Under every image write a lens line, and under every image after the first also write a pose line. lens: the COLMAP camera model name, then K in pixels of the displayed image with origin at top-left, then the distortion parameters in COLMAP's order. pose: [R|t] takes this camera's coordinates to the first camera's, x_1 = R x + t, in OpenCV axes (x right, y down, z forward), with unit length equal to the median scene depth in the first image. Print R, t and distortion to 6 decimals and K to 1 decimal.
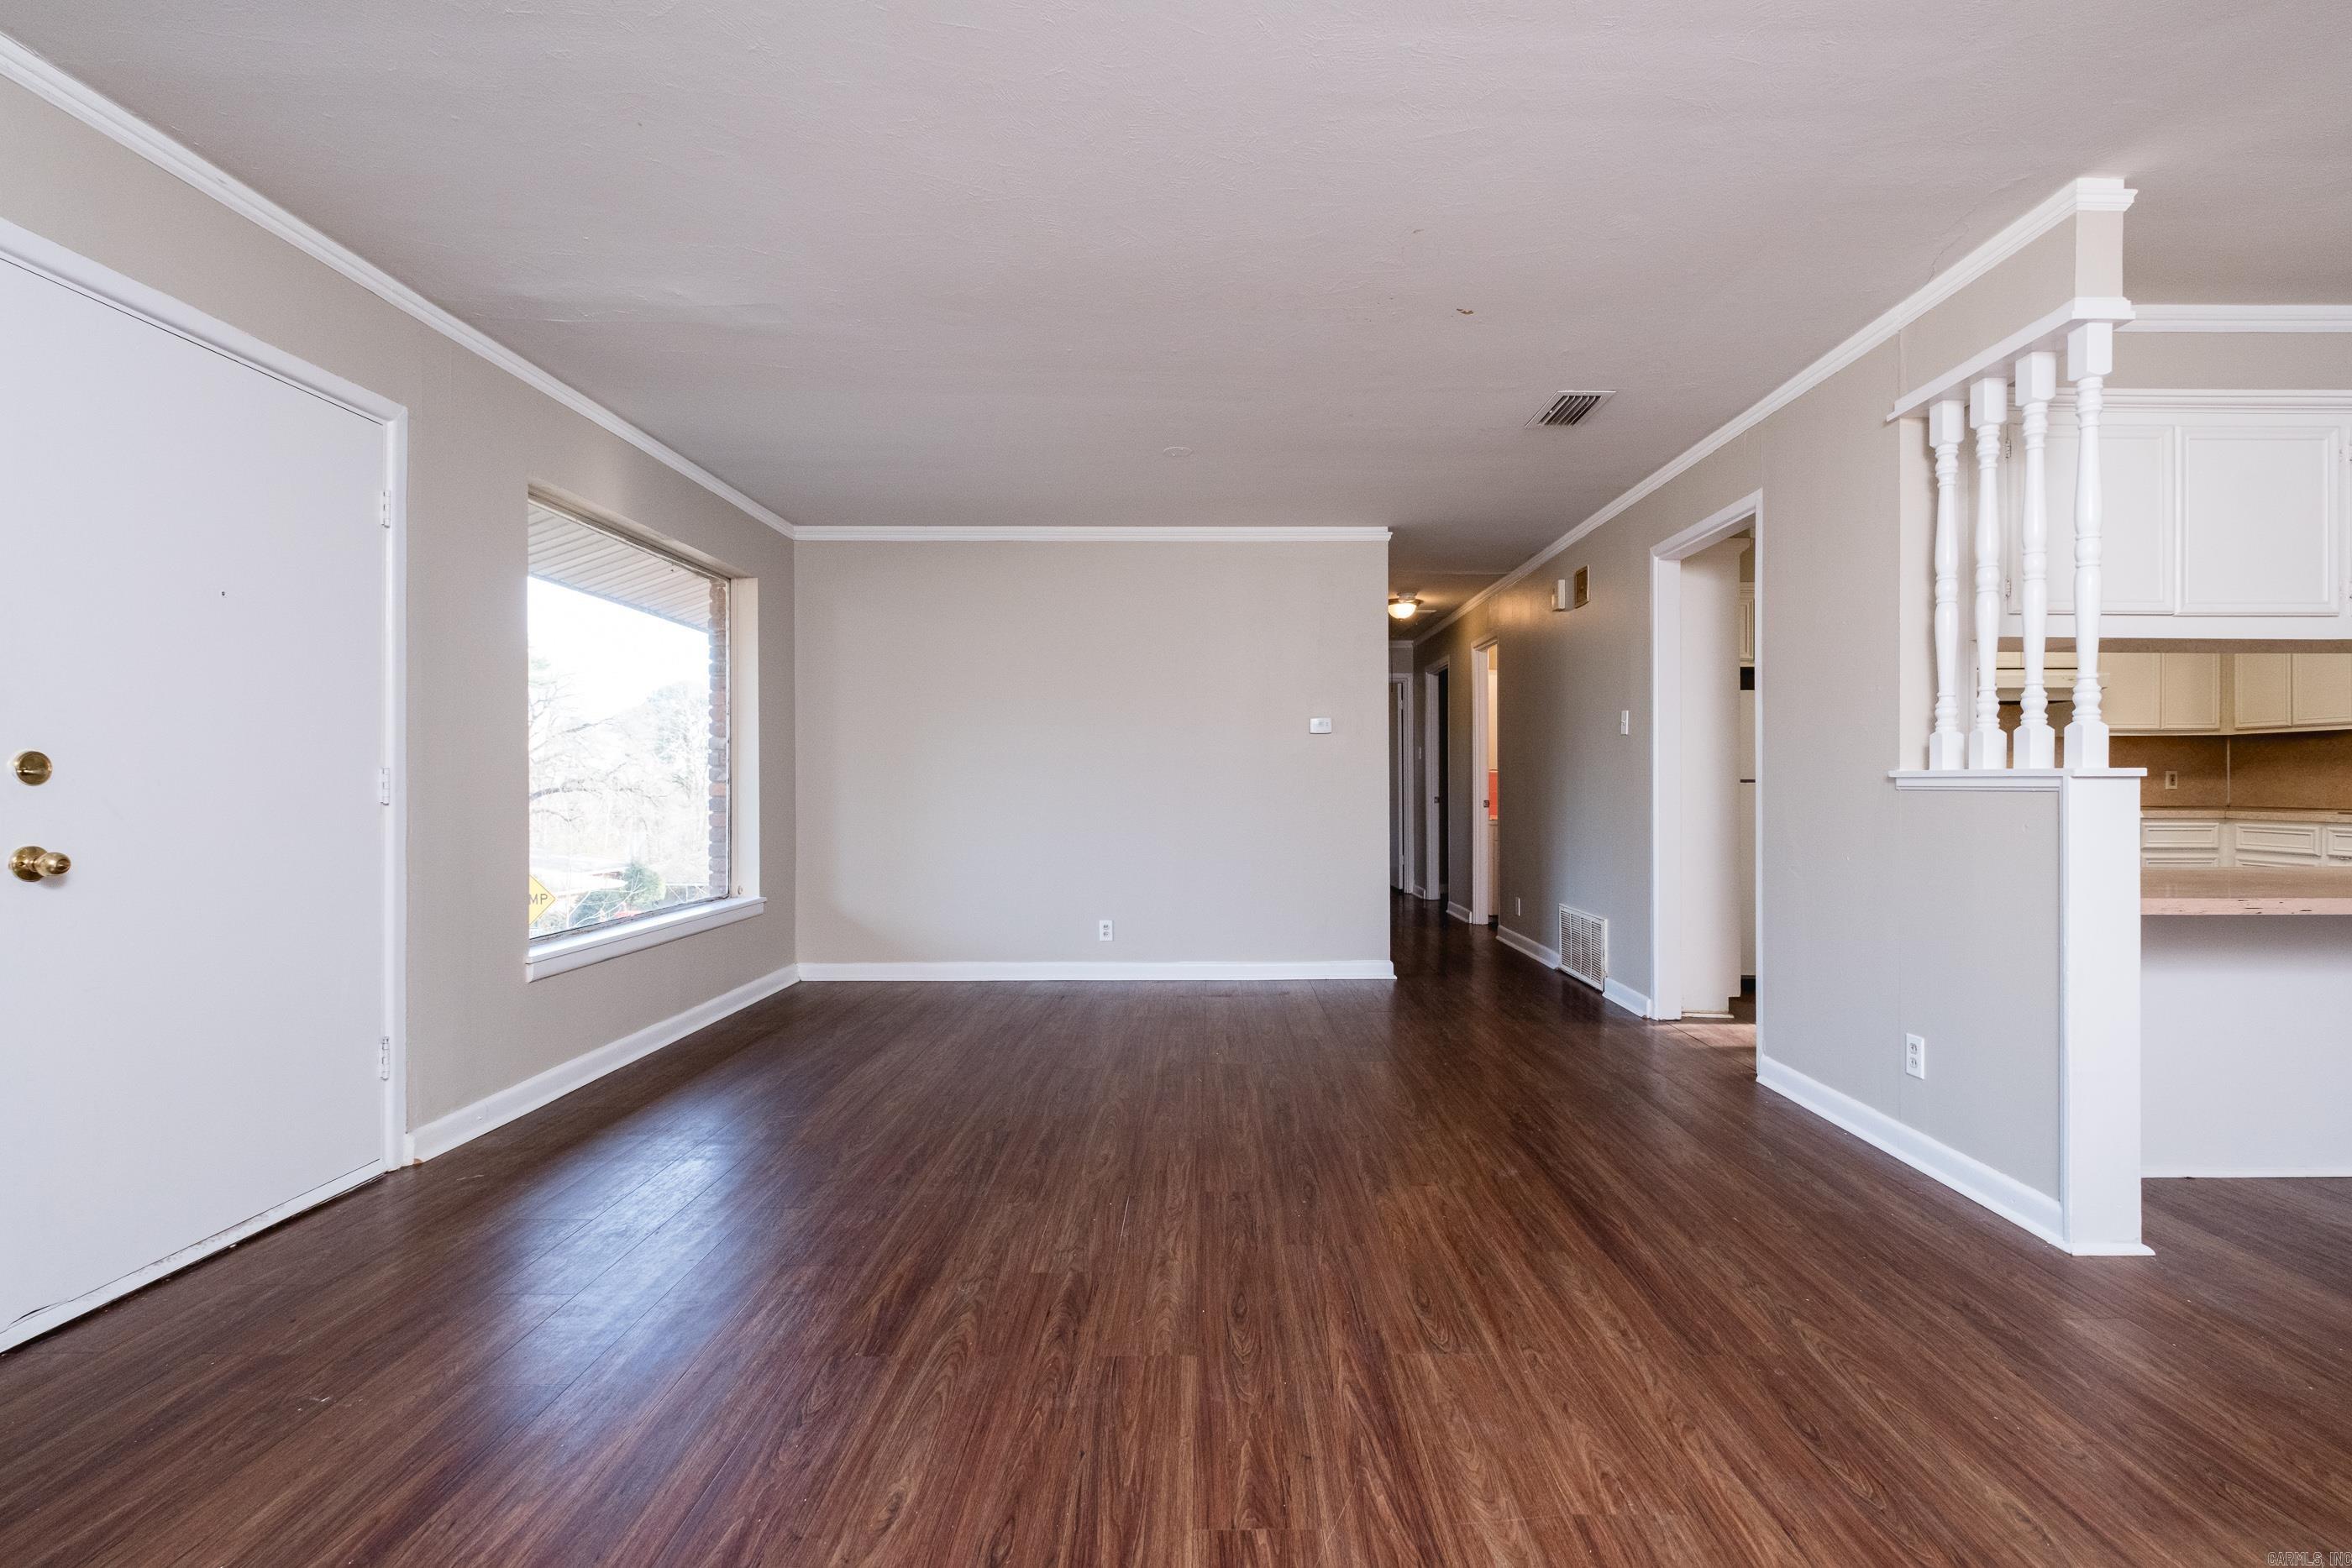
lens RADIAL K [[1075.2, 0, 1221.4], [0, 1075.2, 784.7], [0, 0, 1]] dist [-0.002667, -0.001255]
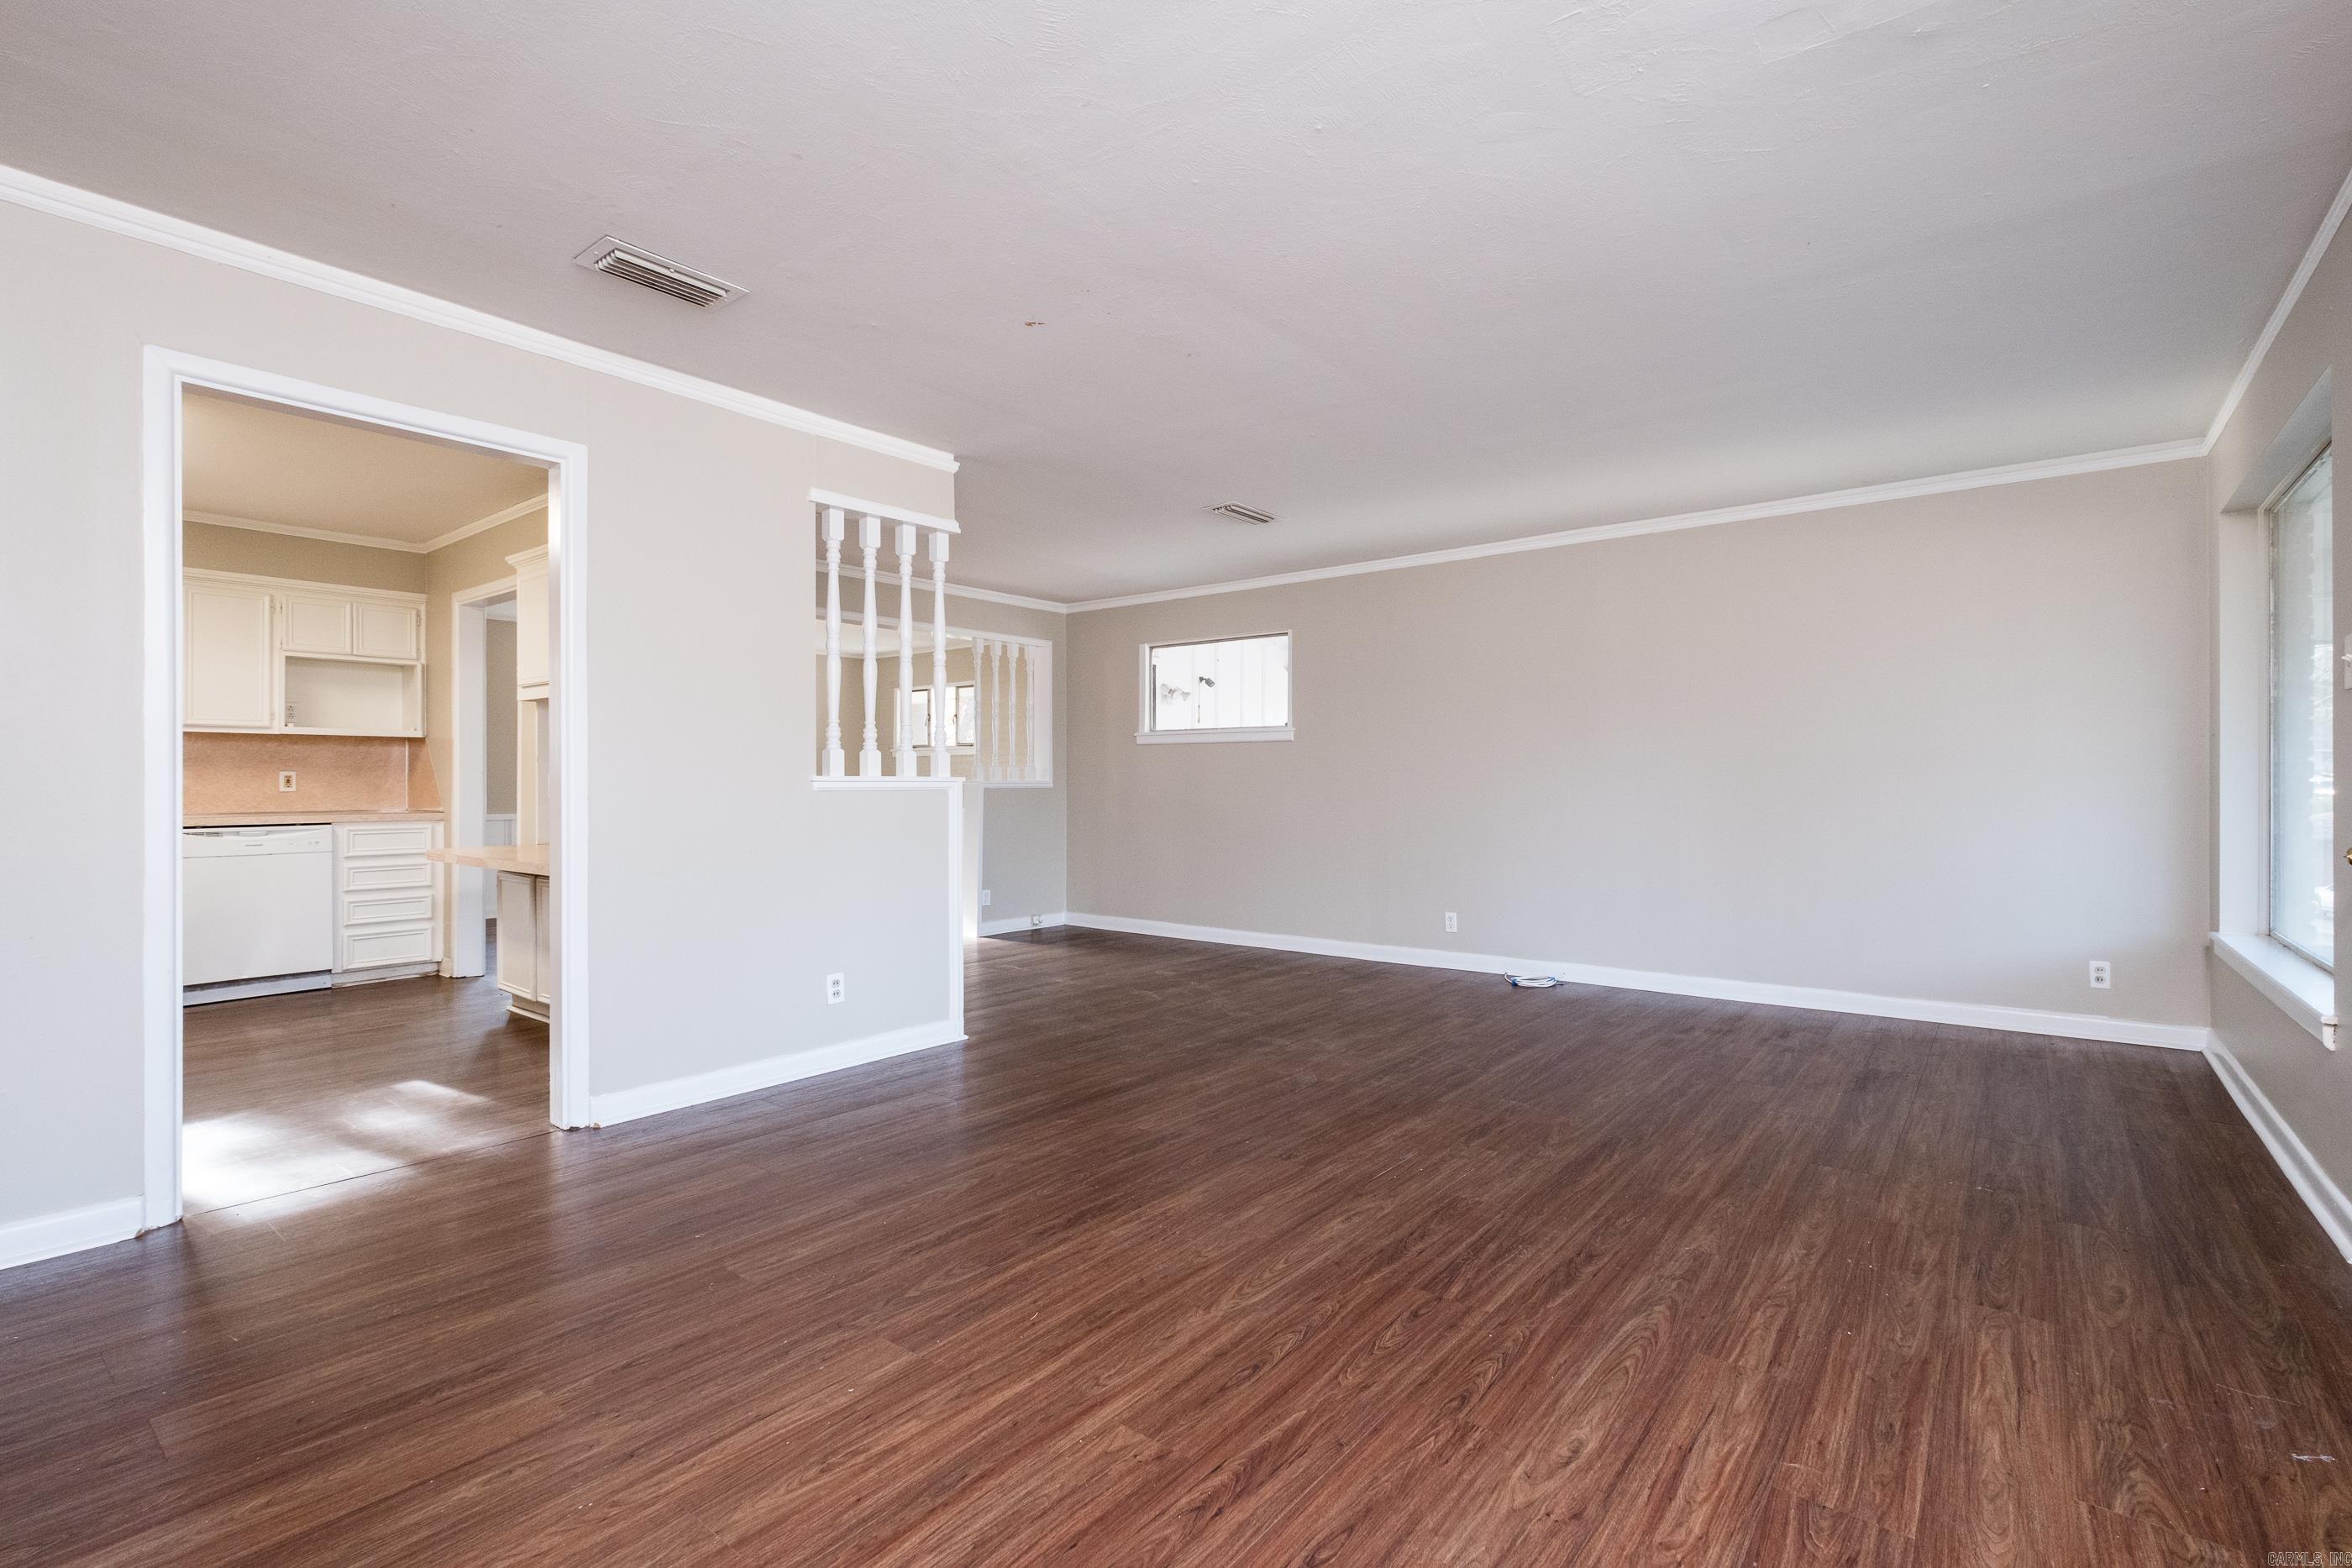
lens RADIAL K [[1017.2, 0, 1271.1], [0, 1017.2, 782.7], [0, 0, 1]] dist [0.012619, -0.012751]
pose [[-0.806414, 0.002852, 0.591345, -0.549553], [0.002775, 0.999996, -0.001039, -0.001738], [-0.591345, 0.000803, -0.806418, 1.718089]]
